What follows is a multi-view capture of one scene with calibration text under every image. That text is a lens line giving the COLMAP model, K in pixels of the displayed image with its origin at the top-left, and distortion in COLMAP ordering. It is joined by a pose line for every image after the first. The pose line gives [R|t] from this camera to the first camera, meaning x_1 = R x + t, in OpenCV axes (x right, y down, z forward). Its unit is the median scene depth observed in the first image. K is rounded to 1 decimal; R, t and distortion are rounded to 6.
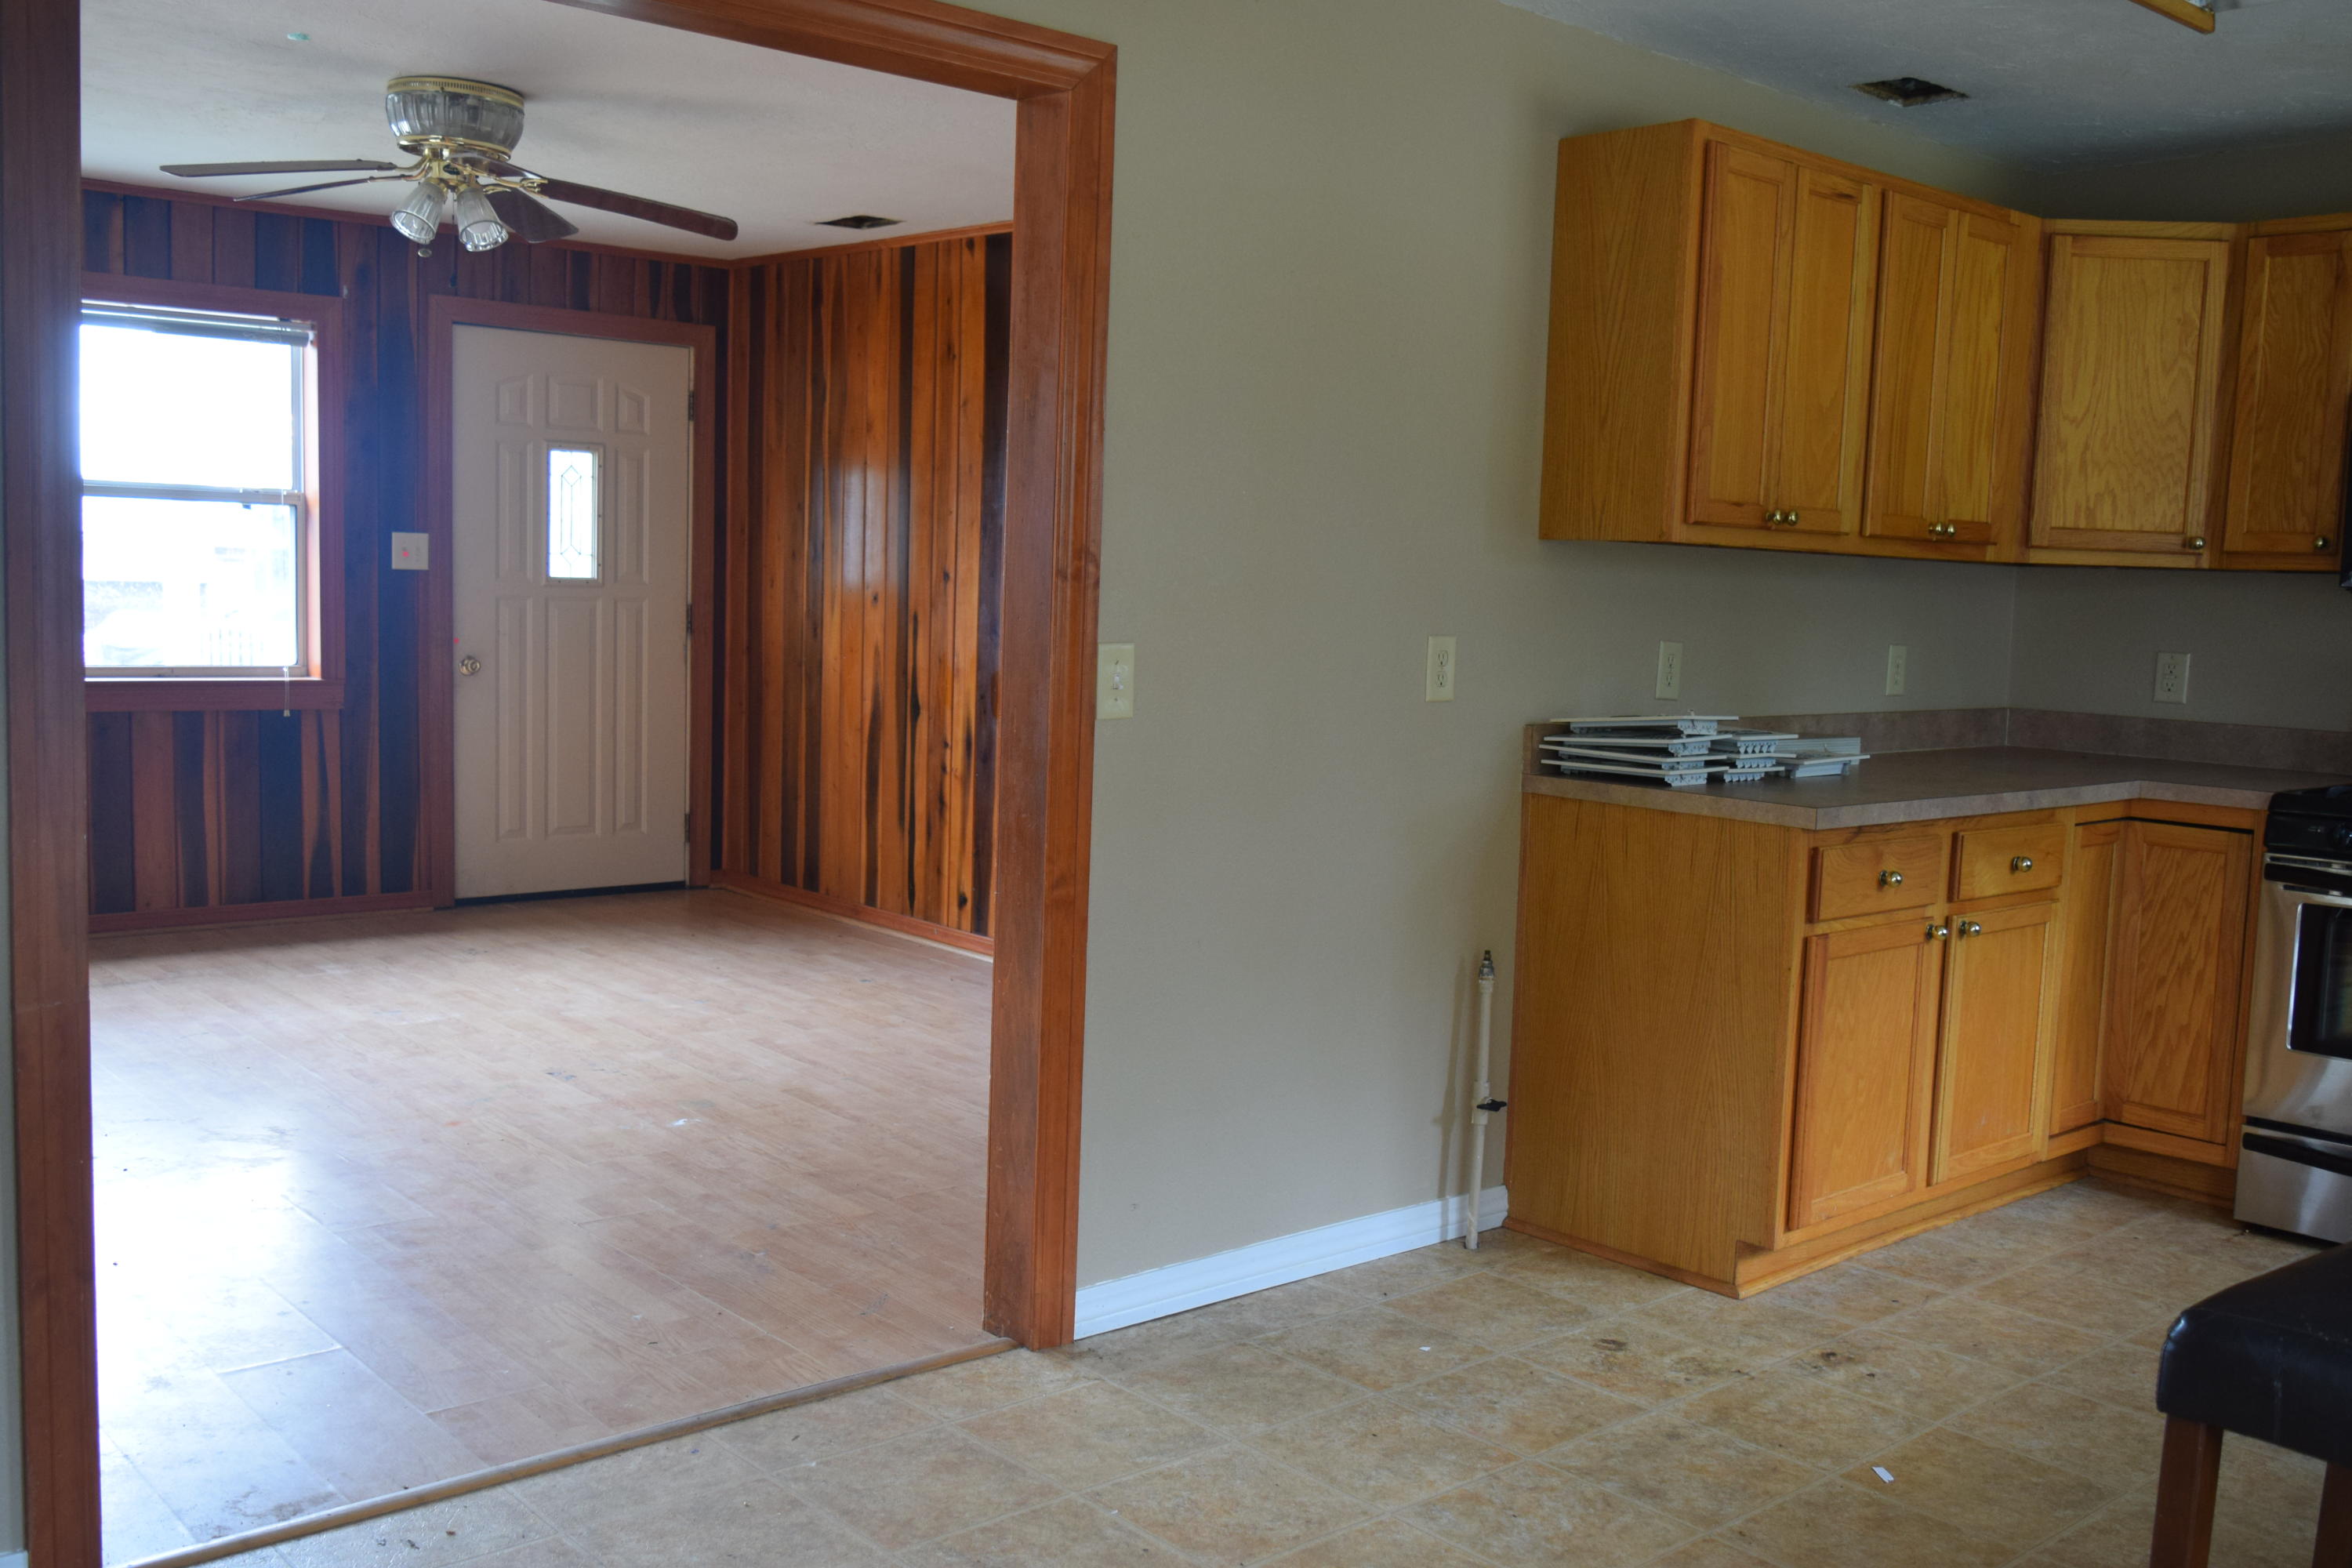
lens RADIAL K [[2117.5, 0, 1177.9], [0, 2117.5, 788.2], [0, 0, 1]] dist [-0.025511, 0.001307]
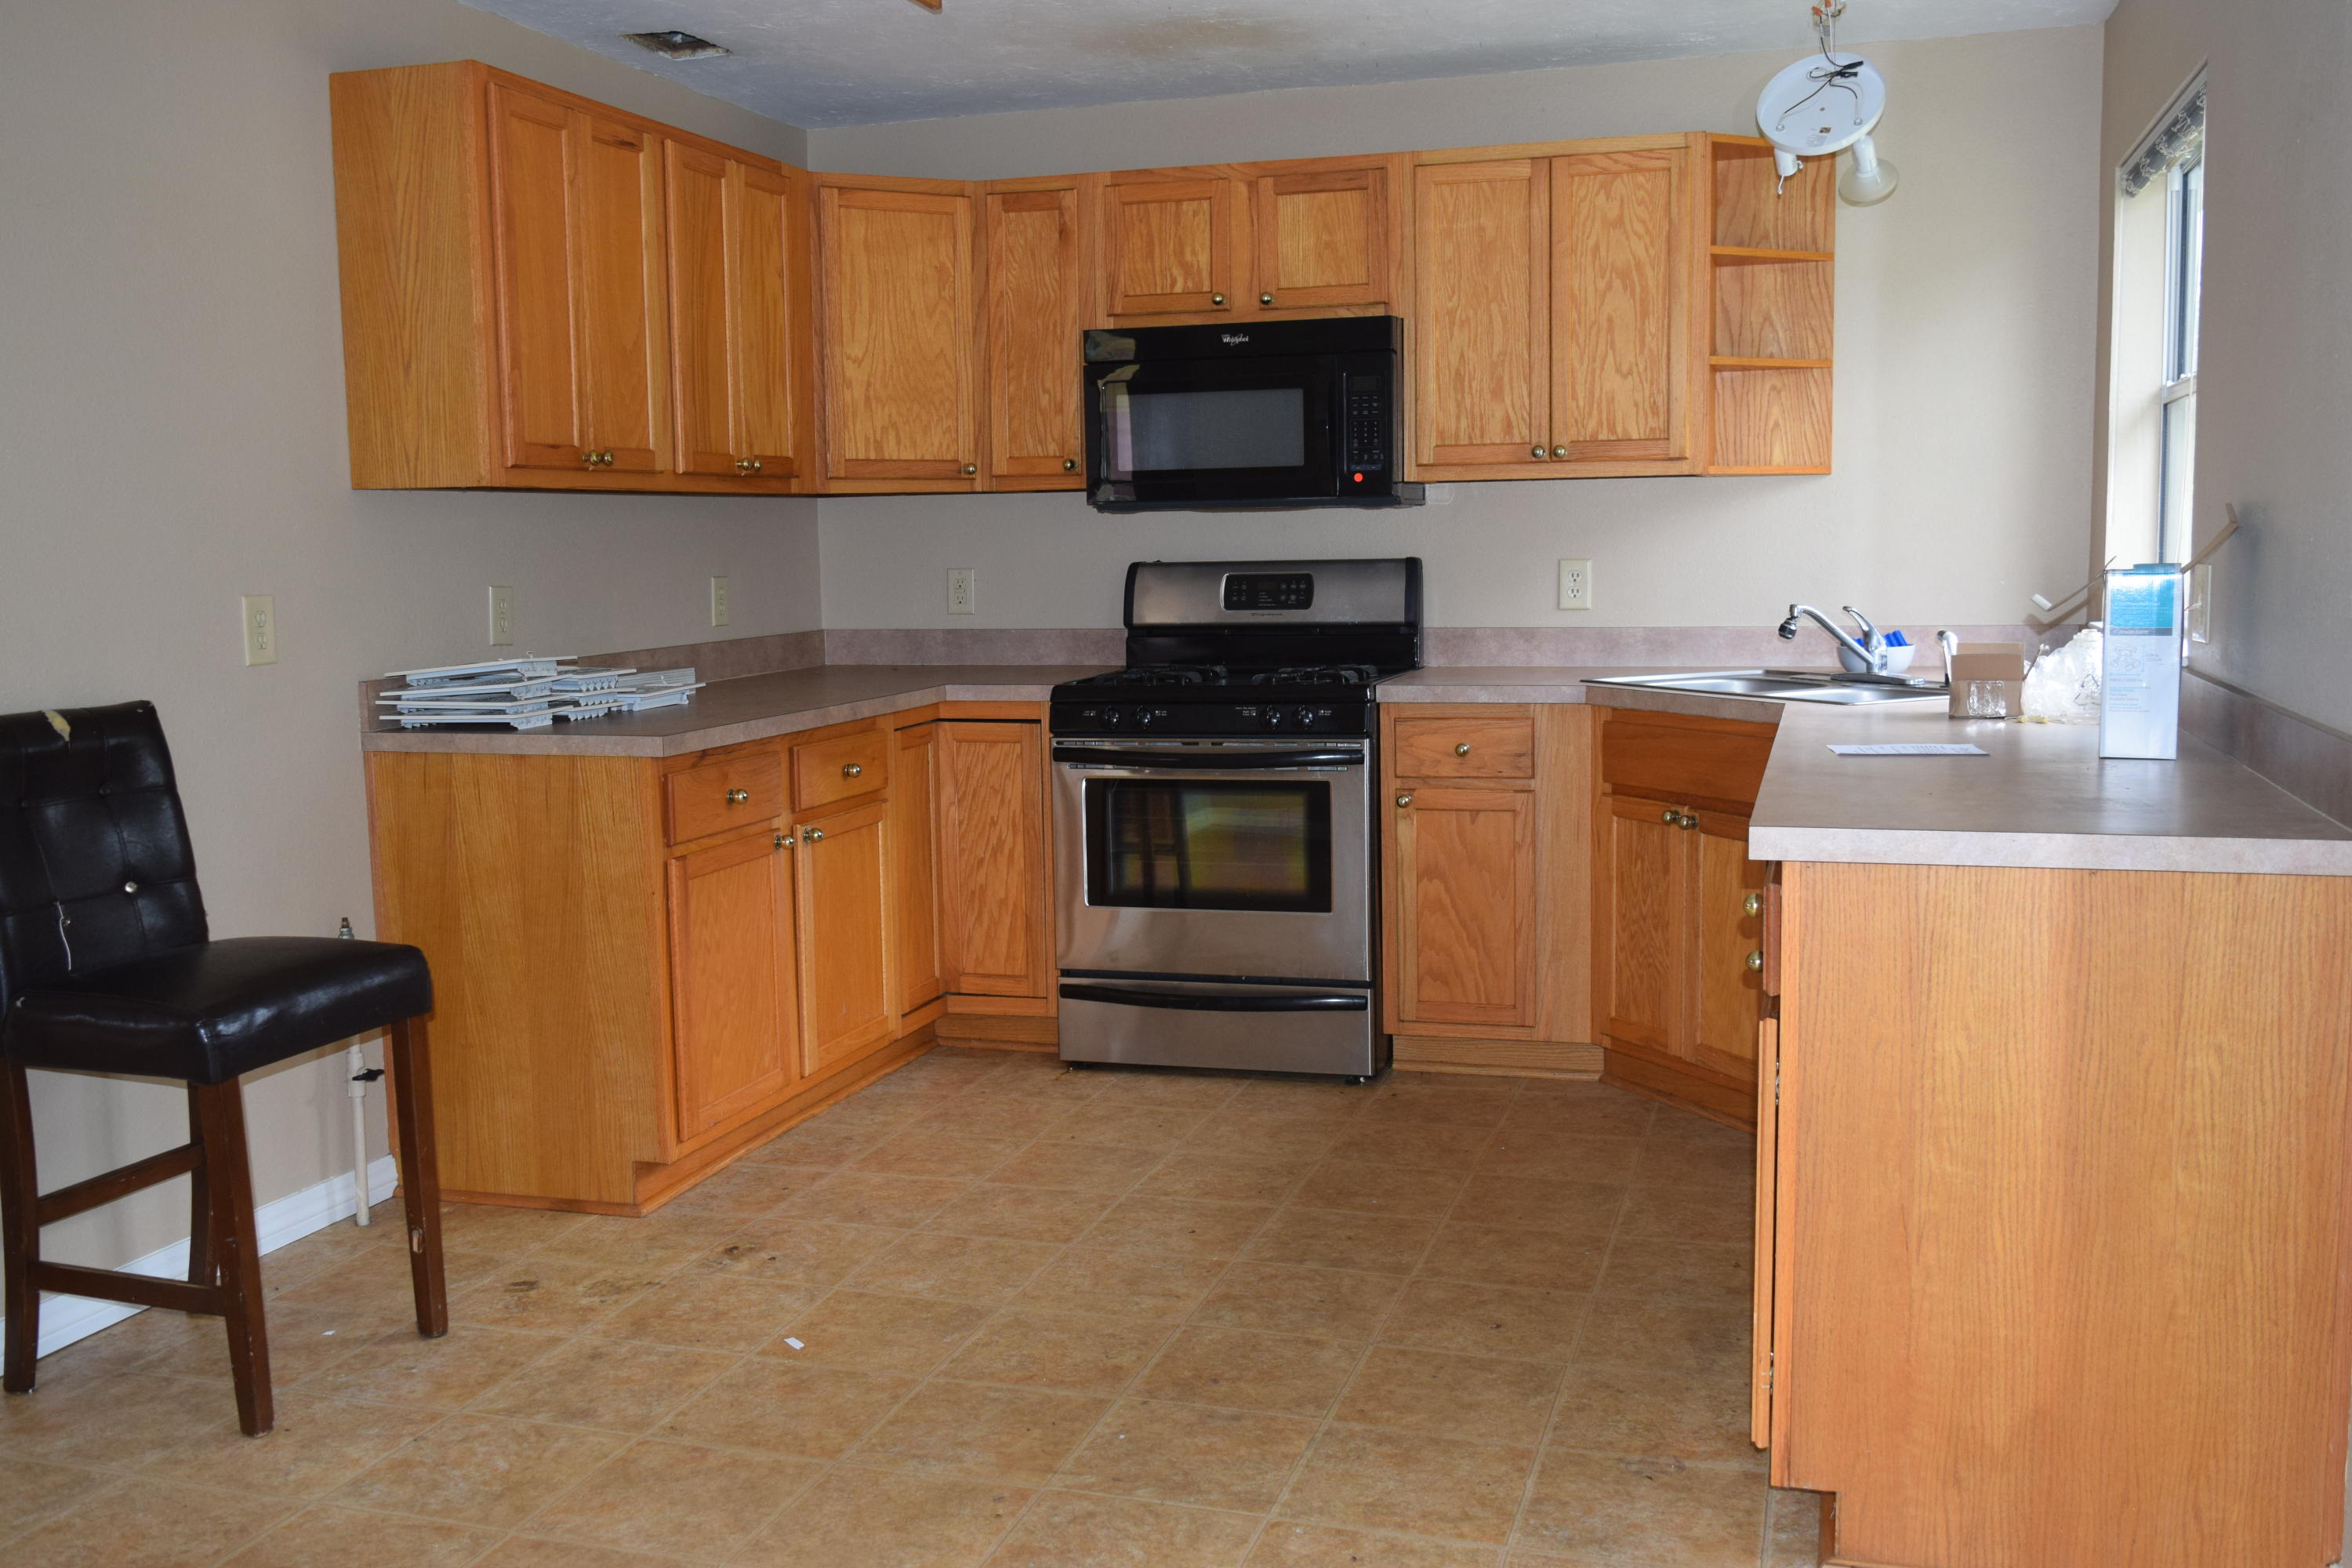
lens RADIAL K [[2117.5, 0, 1180.2], [0, 2117.5, 790.6], [0, 0, 1]] dist [-0.025511, 0.001307]
pose [[0.853840, -0.109612, 0.508863, -0.012329], [0.095217, 0.993972, 0.054338, 0.003306], [-0.511752, 0.002056, 0.859131, -0.024800]]
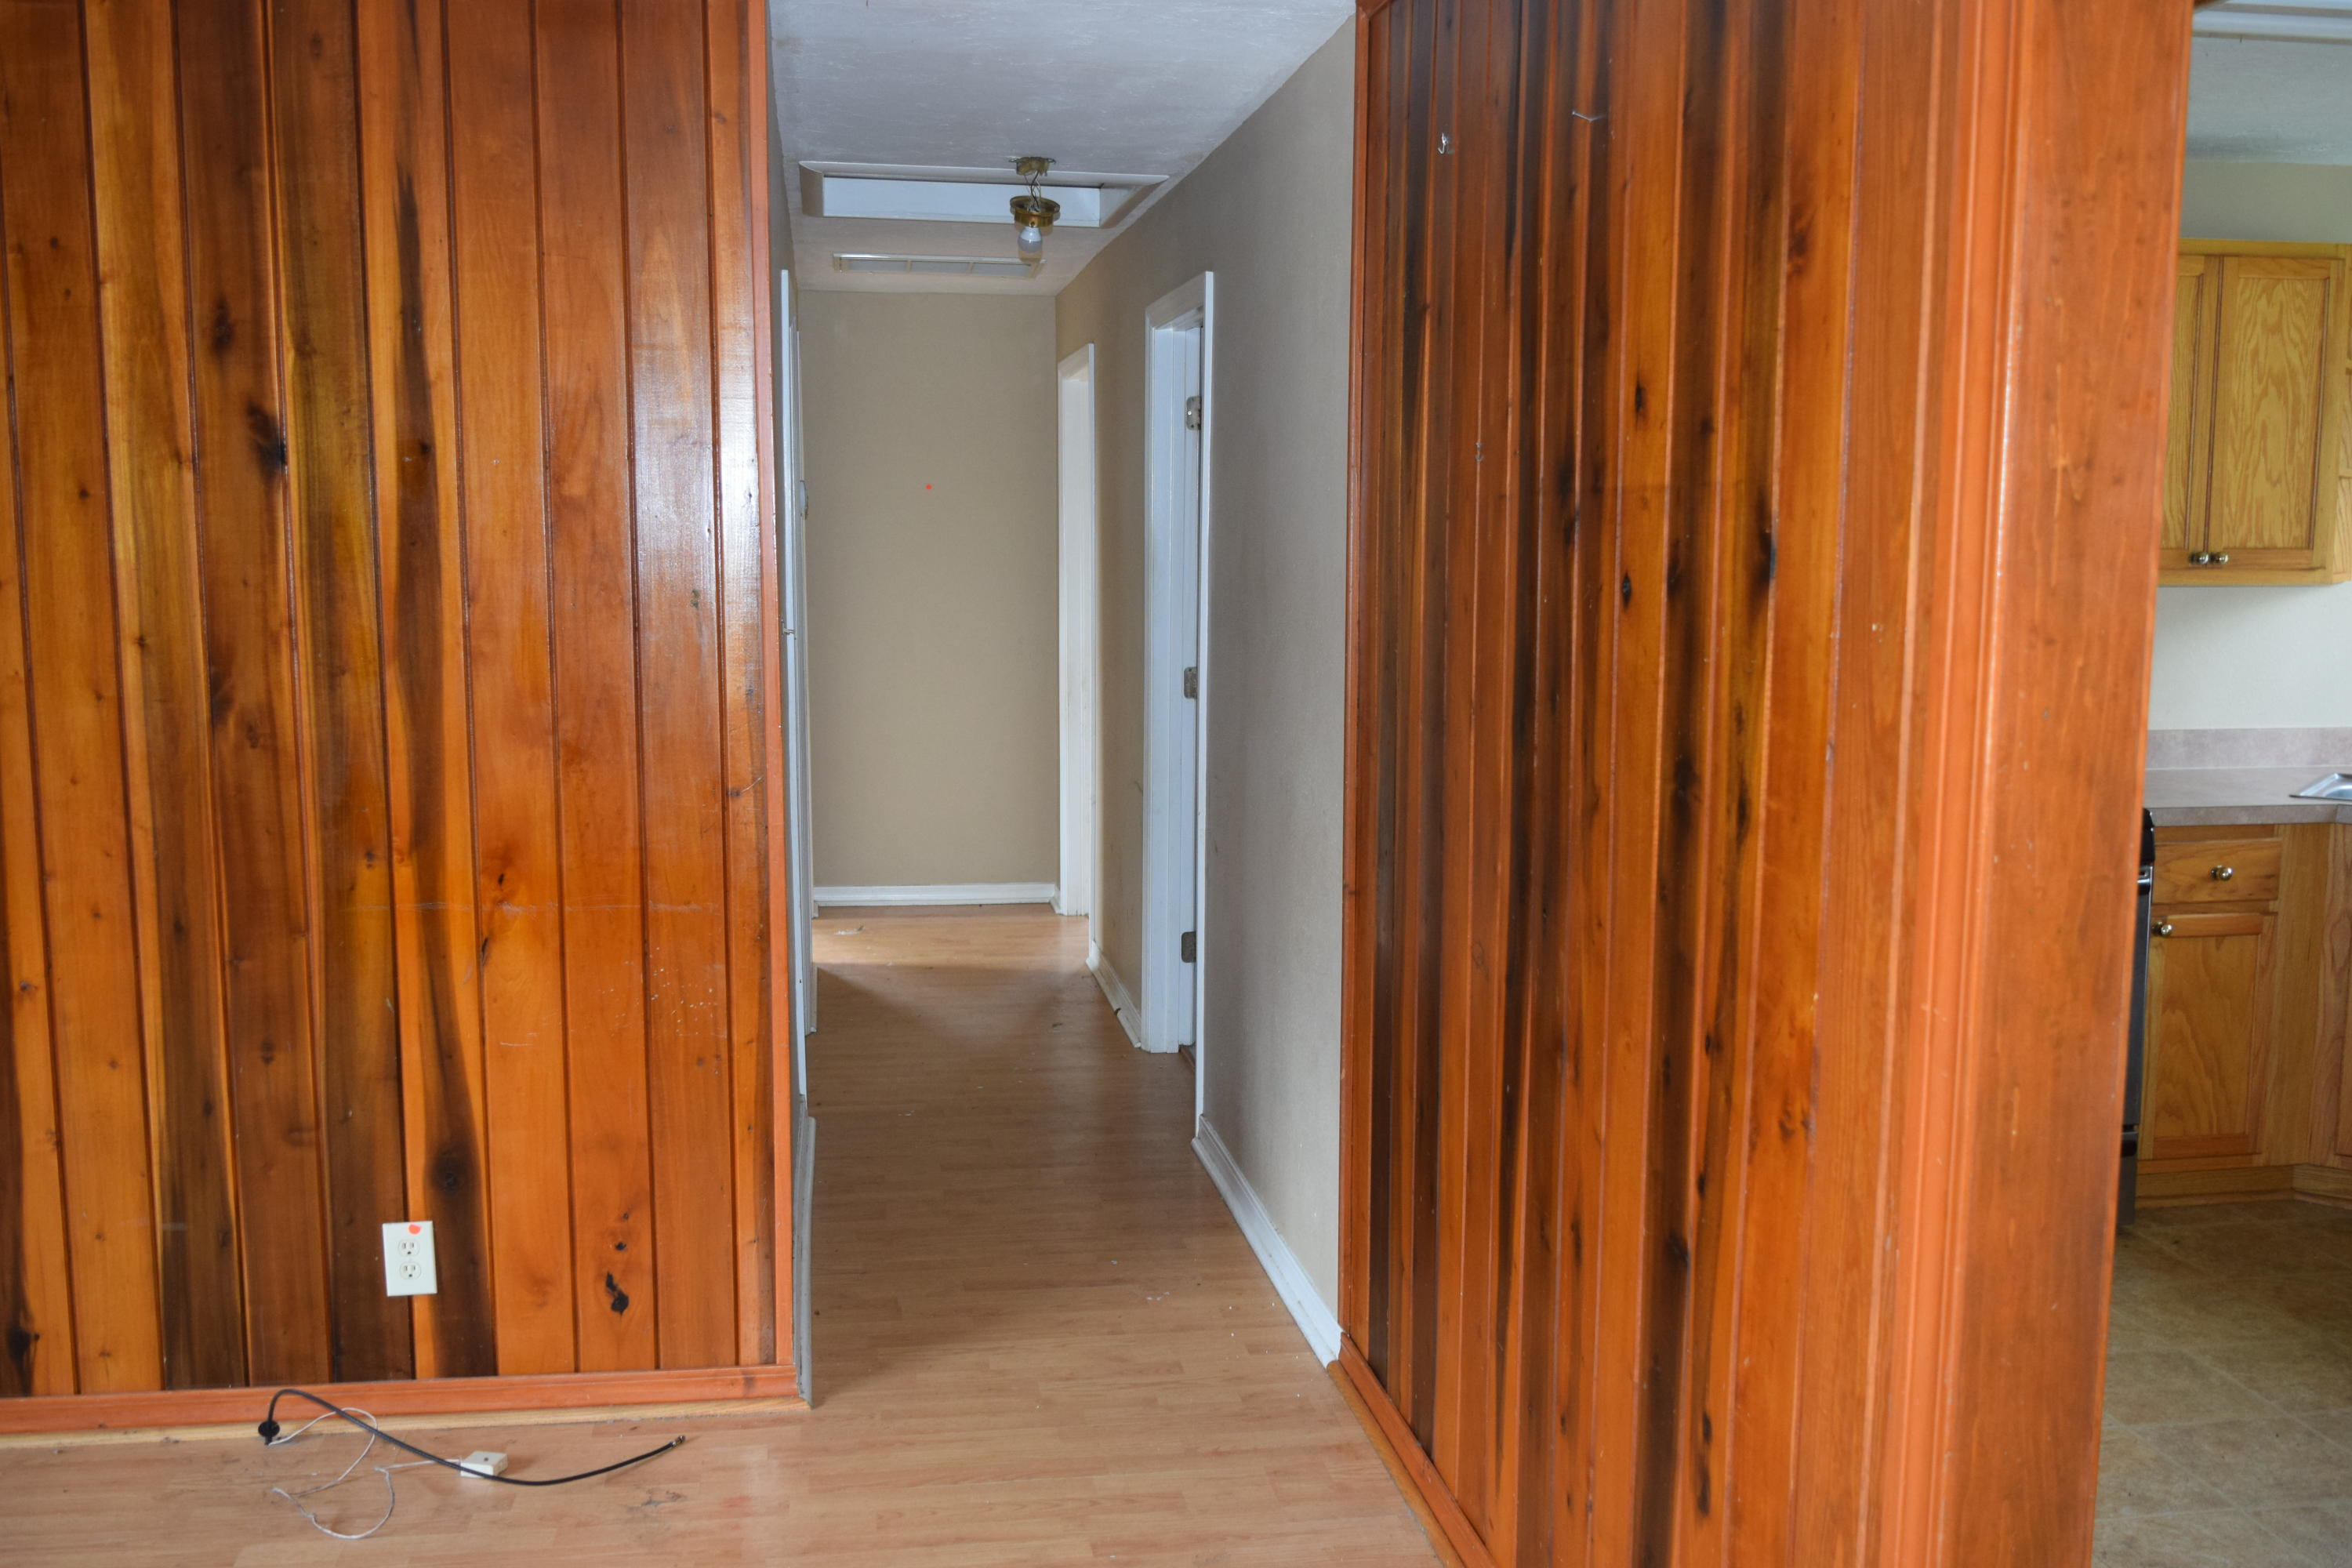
lens RADIAL K [[2117.5, 0, 1174.9], [0, 2117.5, 783.7], [0, 0, 1]] dist [-0.025511, 0.001307]
pose [[0.536585, -0.132405, 0.833394, -0.514820], [0.098040, 0.990707, 0.094275, -0.152054], [-0.838132, 0.031120, 0.544579, 0.786078]]
